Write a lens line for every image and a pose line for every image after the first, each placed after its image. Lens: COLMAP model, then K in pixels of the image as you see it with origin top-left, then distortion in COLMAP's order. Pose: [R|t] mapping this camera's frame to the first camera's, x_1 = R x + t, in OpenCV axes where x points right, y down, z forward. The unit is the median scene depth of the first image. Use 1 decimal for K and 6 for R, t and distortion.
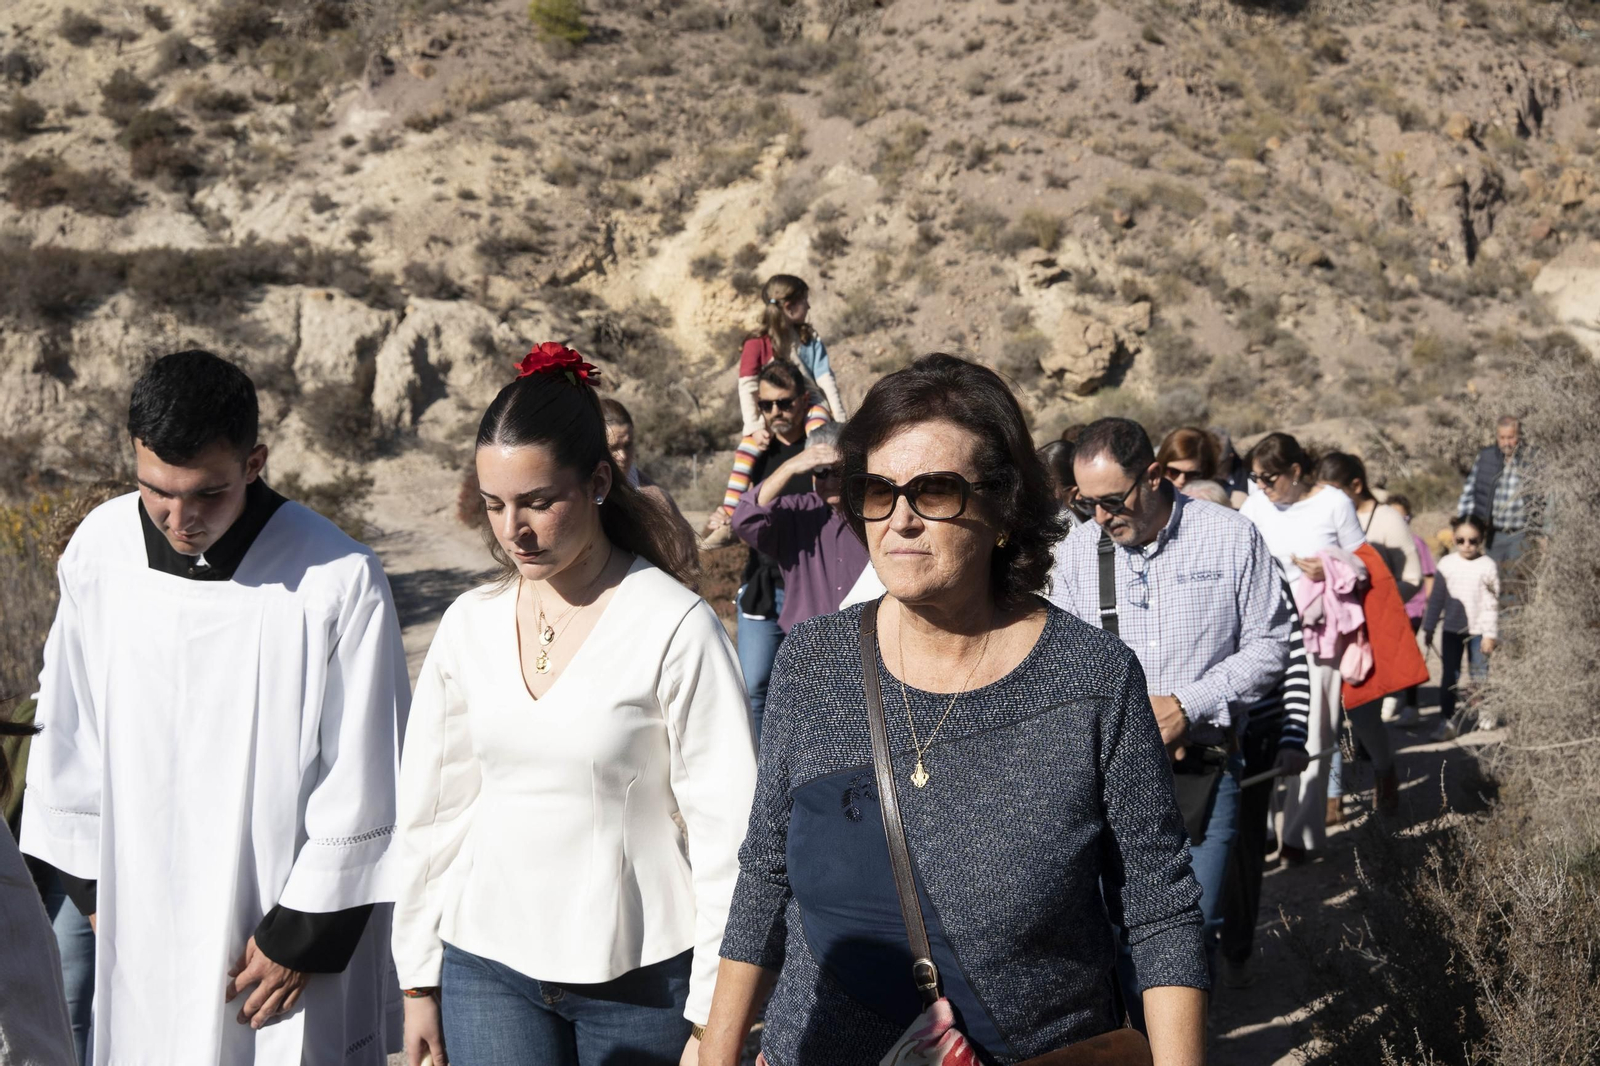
lens RADIAL K [[1948.0, 0, 768.6], [0, 1948.0, 502.5], [0, 0, 1]] dist [-0.083098, 0.000000]
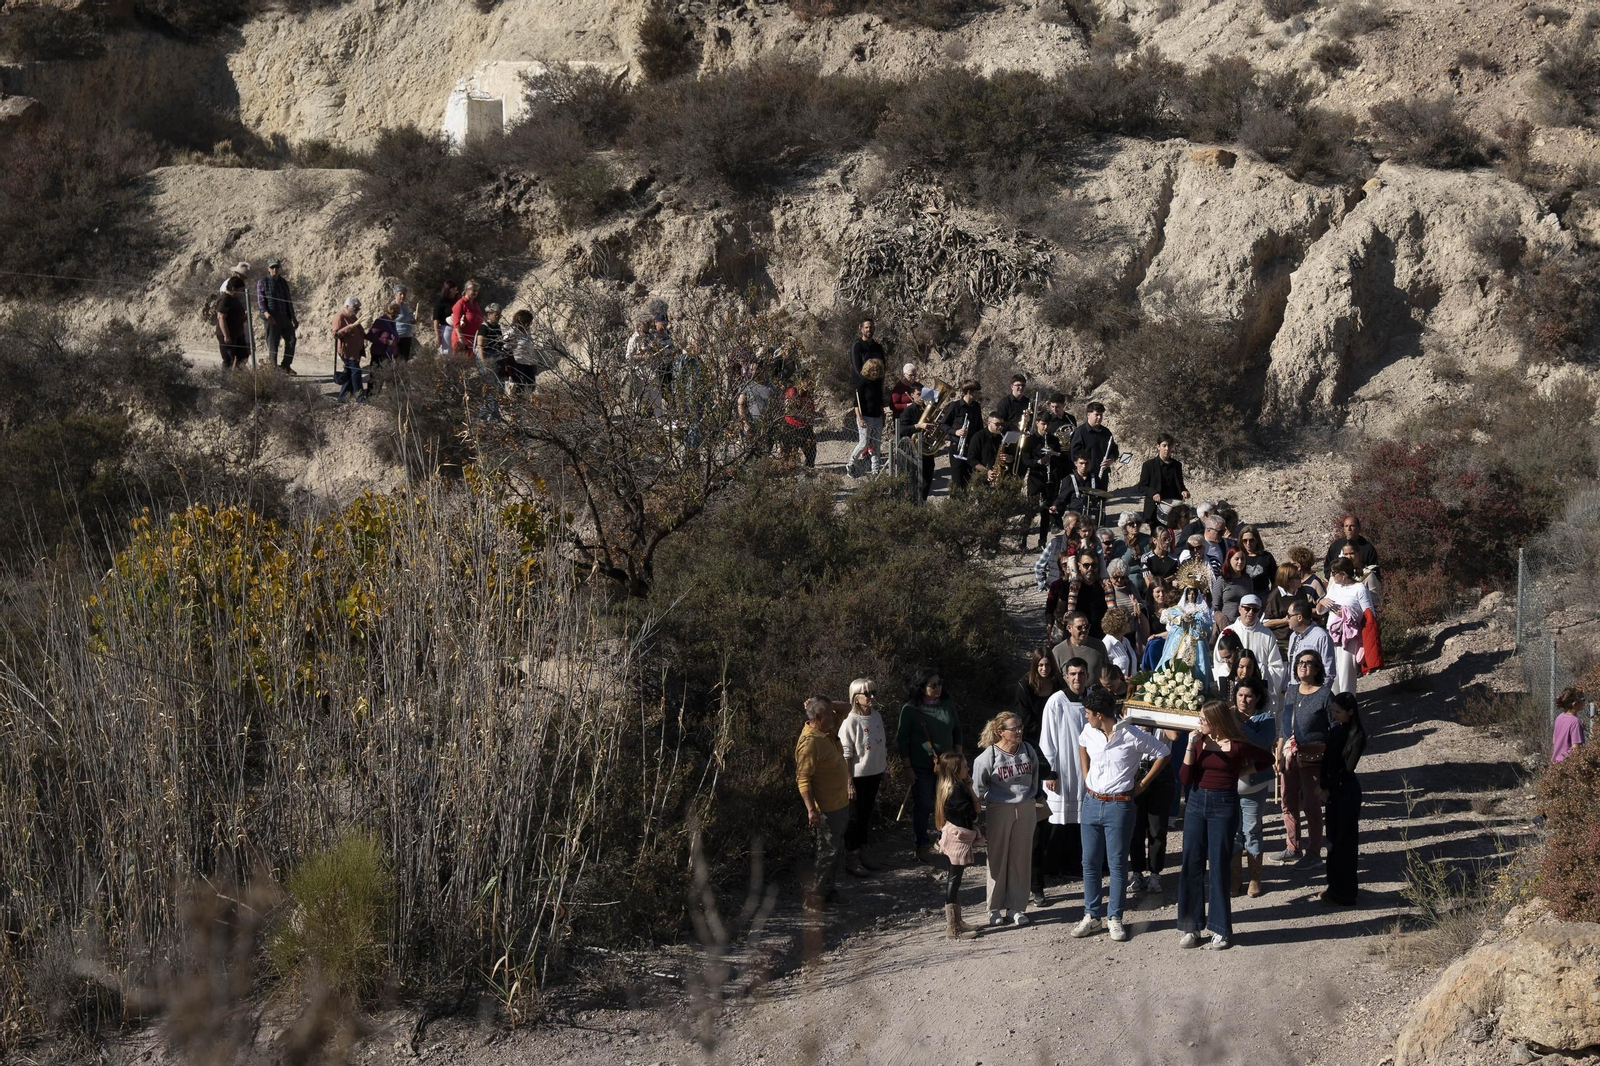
lens RADIAL K [[2860.9, 0, 979.8], [0, 2860.9, 489.3], [0, 0, 1]] dist [0.156274, 0.000000]
pose [[0.897643, 0.053455, -0.437469, 0.065122], [-0.062378, 0.998034, -0.006041, -0.006465], [0.436287, 0.032711, 0.899213, 0.265061]]
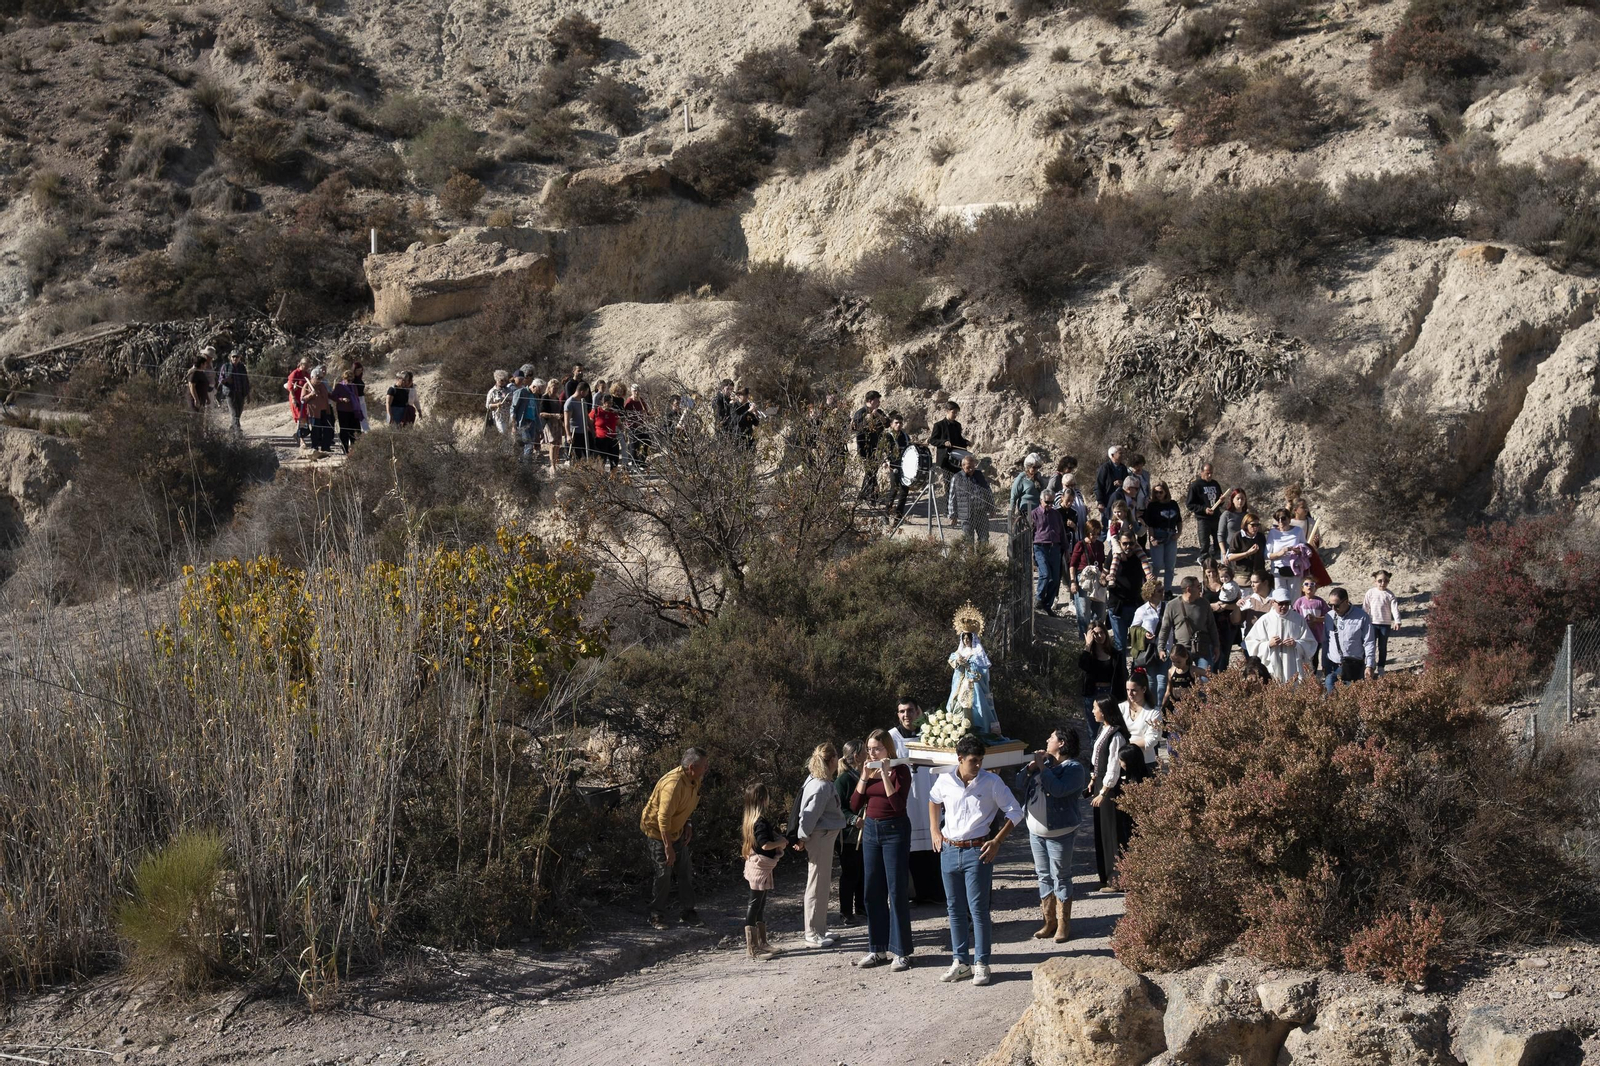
lens RADIAL K [[2546.7, 0, 783.3], [0, 2546.7, 543.2], [0, 0, 1]] dist [0.328097, 0.000000]
pose [[0.695525, 0.046031, -0.717026, 0.165769], [-0.075439, 0.997108, -0.009165, -0.004616], [0.714531, 0.060466, 0.696986, 0.360423]]
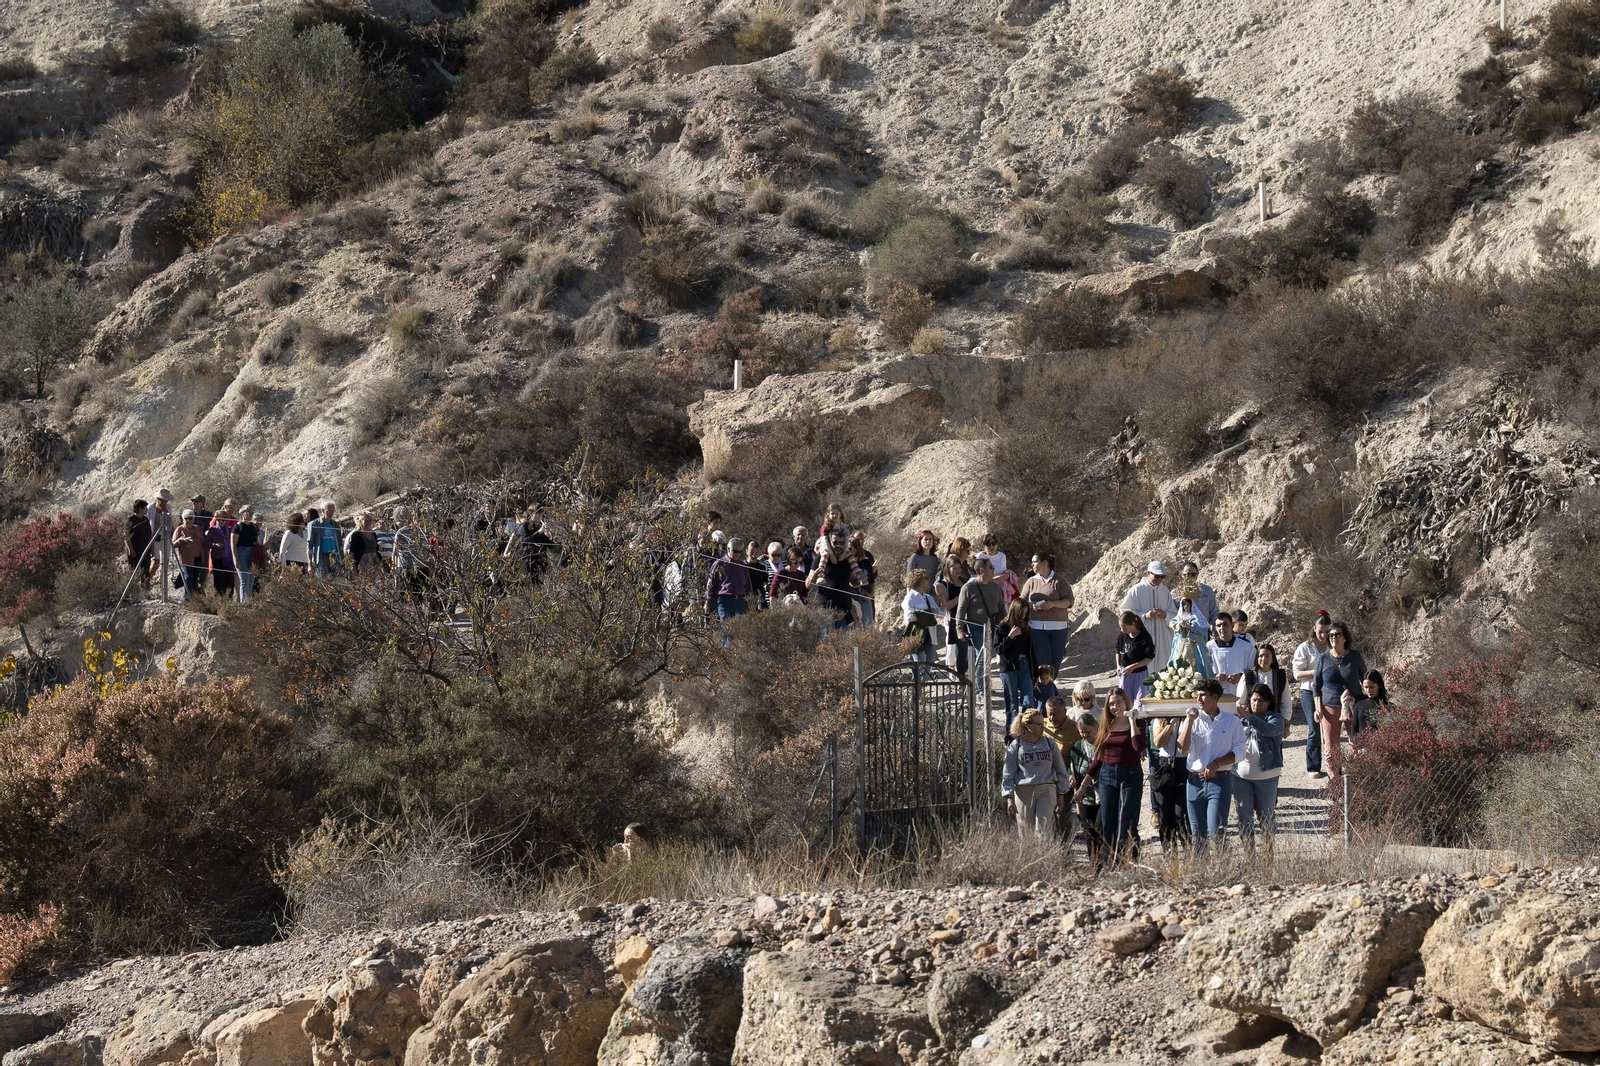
lens RADIAL K [[3962.1, 0, 787.5], [0, 3962.1, 538.5], [0, 0, 1]] dist [0.361801, 0.000000]
pose [[0.425527, -0.023146, -0.904650, 0.396157], [-0.100720, 0.992250, -0.072764, 0.010974], [0.899323, 0.122079, 0.419898, 0.493438]]
